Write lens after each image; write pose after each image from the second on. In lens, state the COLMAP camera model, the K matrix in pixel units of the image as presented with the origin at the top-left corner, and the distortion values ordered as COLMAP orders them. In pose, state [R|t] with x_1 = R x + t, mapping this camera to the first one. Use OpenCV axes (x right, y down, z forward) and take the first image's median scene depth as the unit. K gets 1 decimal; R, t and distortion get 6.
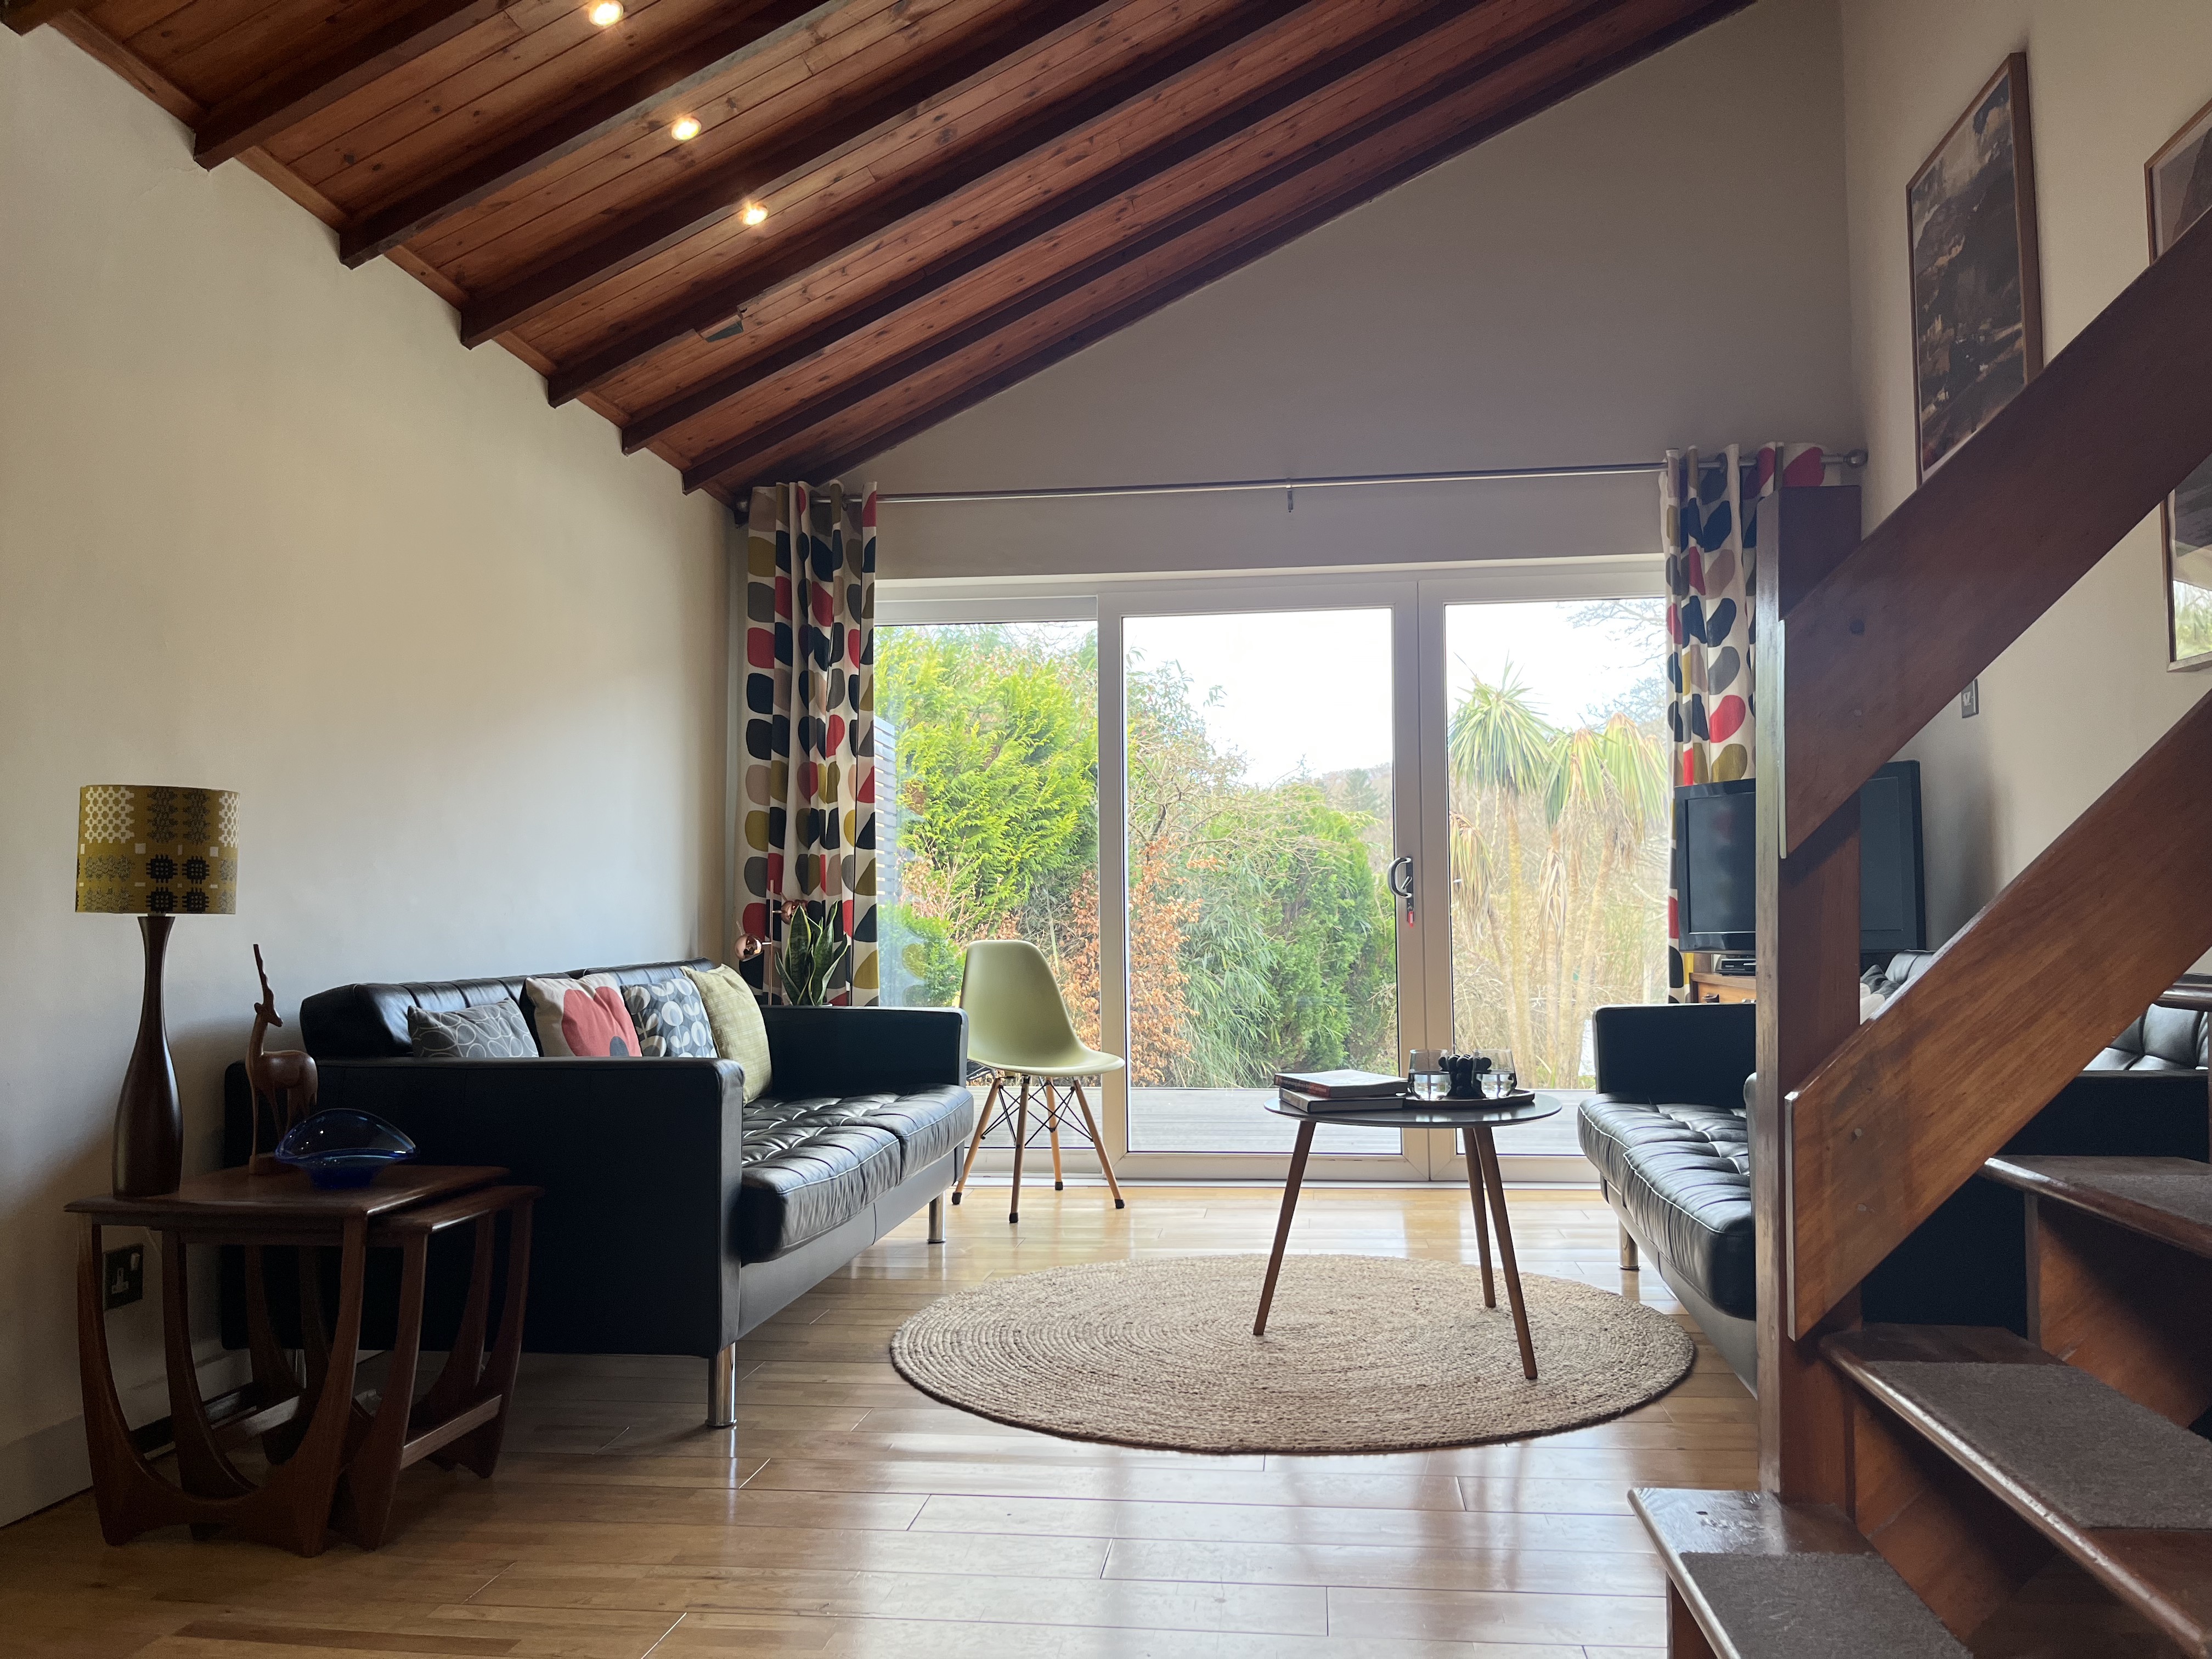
lens RADIAL K [[1681.1, 0, 1106.0], [0, 1681.1, 829.5], [0, 0, 1]] dist [0.014578, -0.038572]
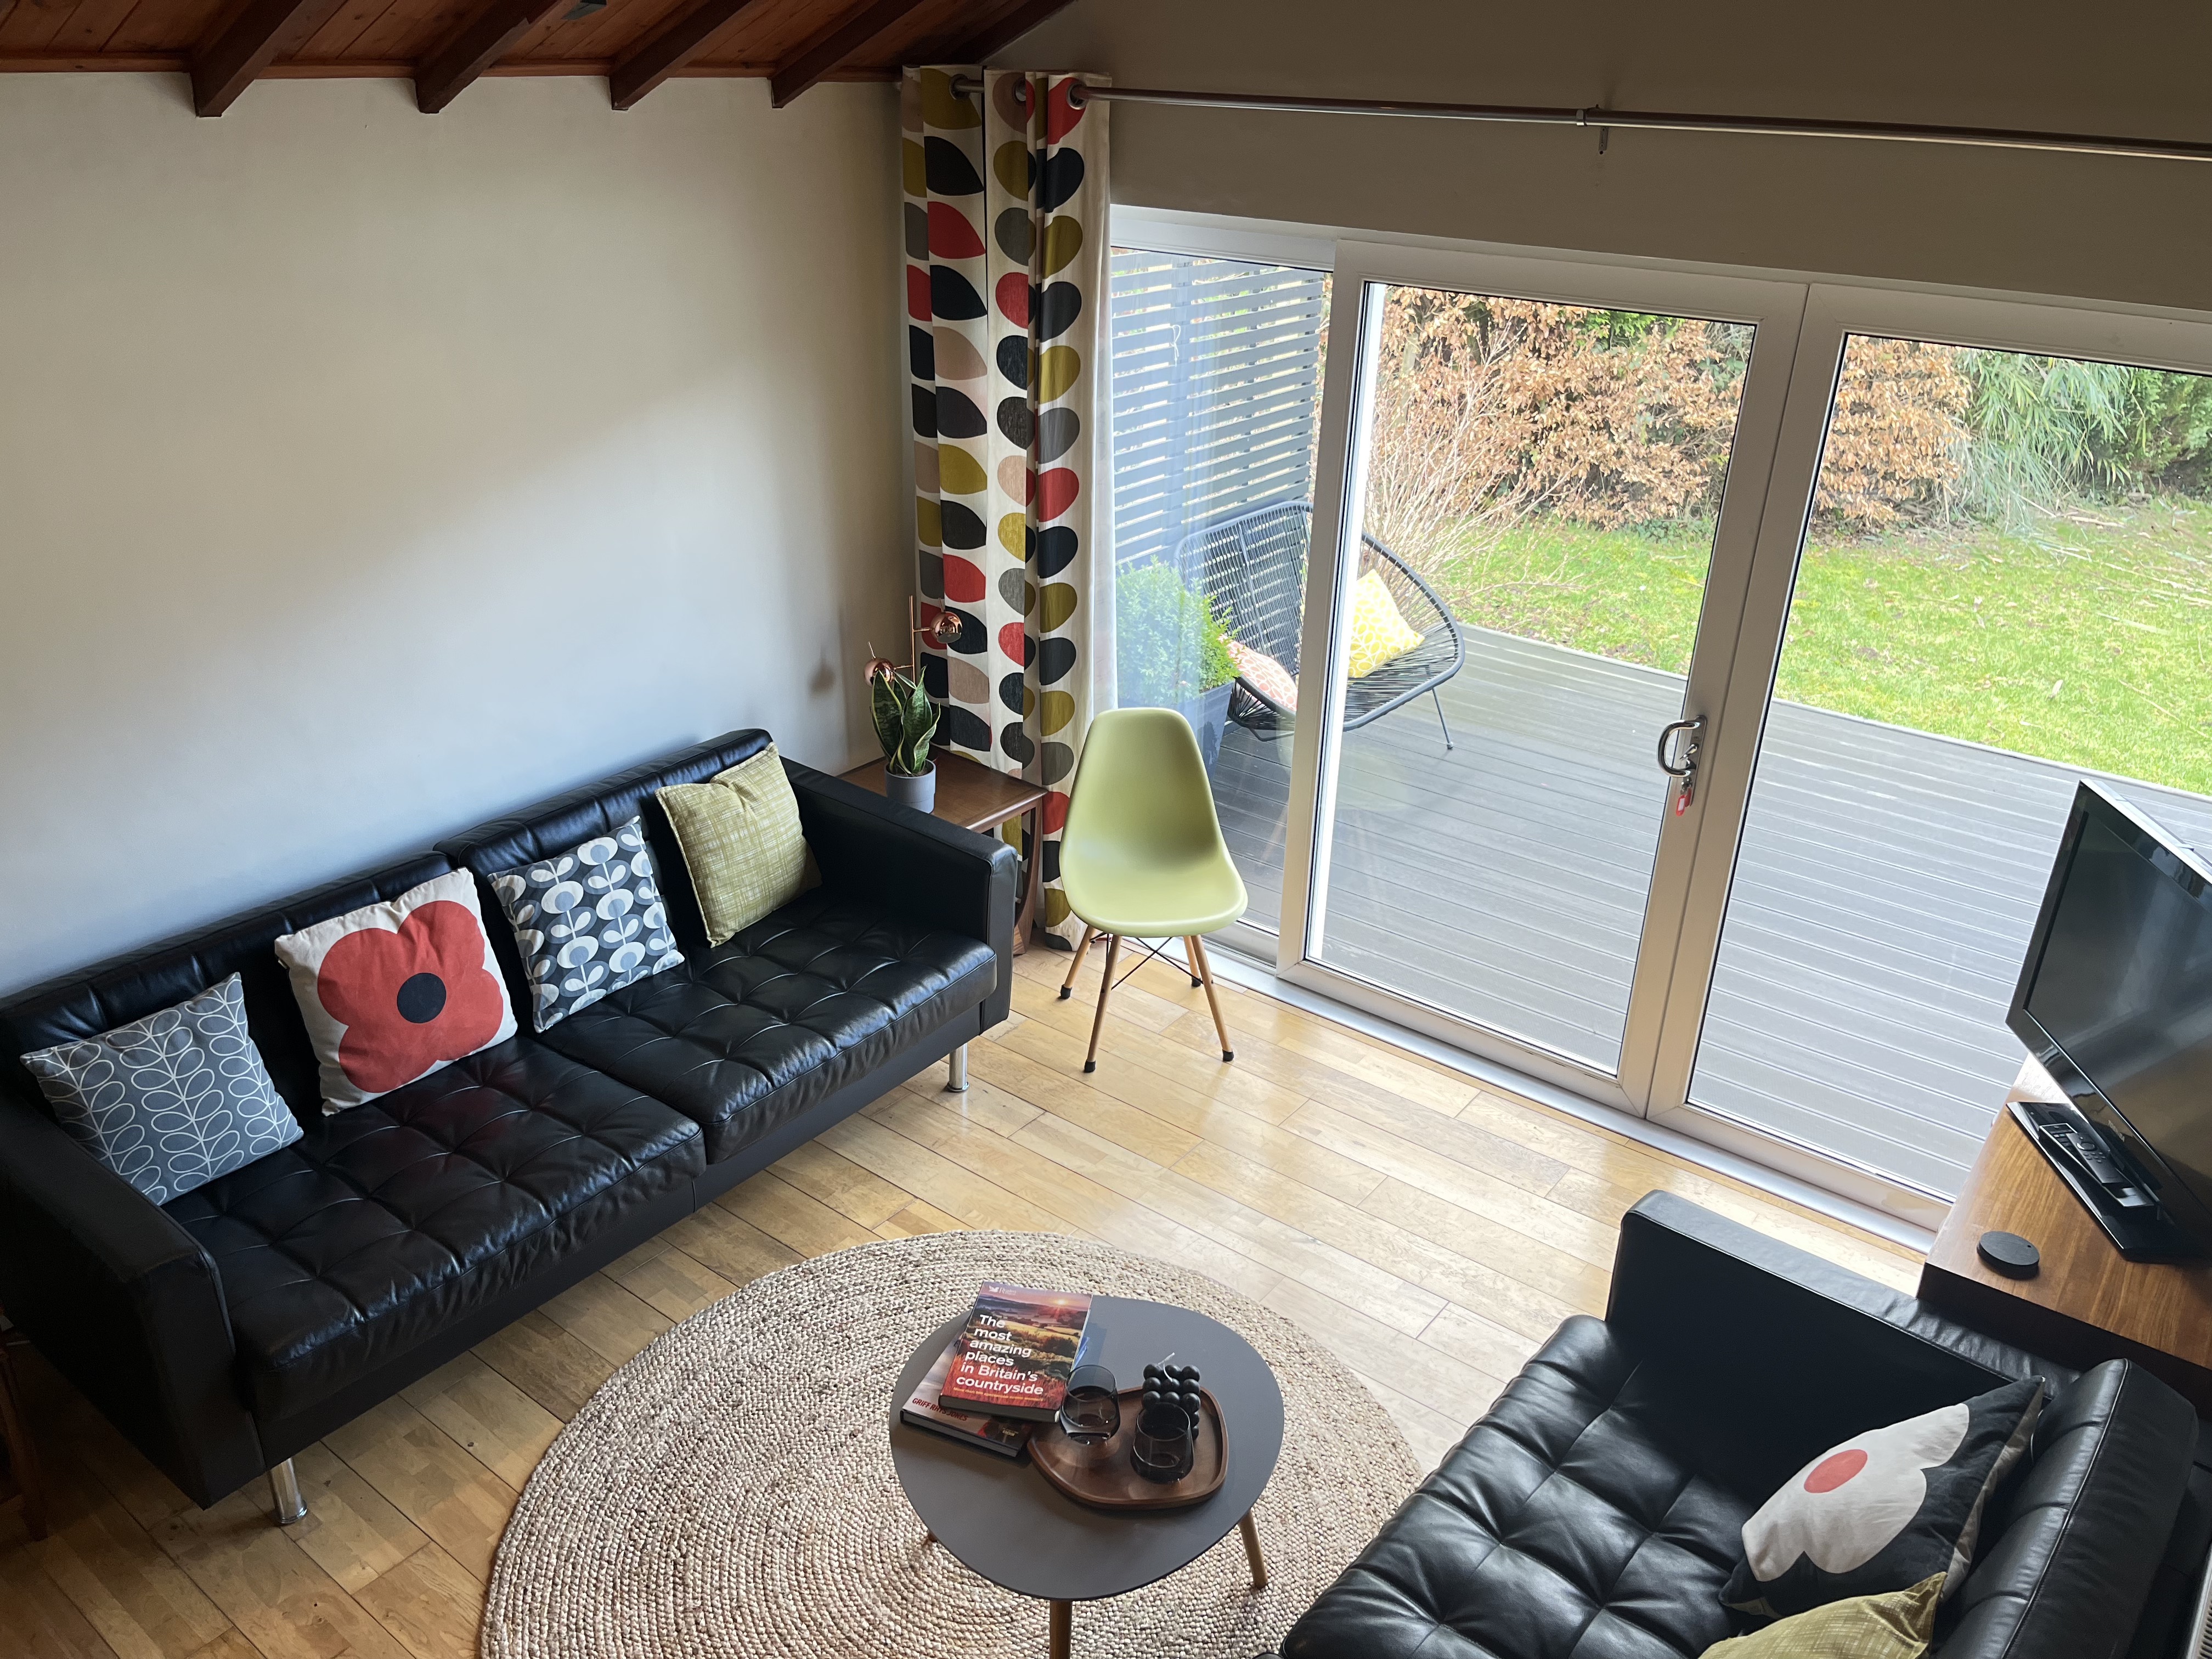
lens RADIAL K [[1681.1, 0, 1106.0], [0, 1681.1, 829.5], [0, 0, 1]] dist [0.014578, -0.038572]
pose [[0.854820, 0.249987, -0.454740, 0.366124], [-0.005724, 0.880803, 0.473448, -0.326578], [0.518892, -0.402110, 0.754359, 0.441803]]
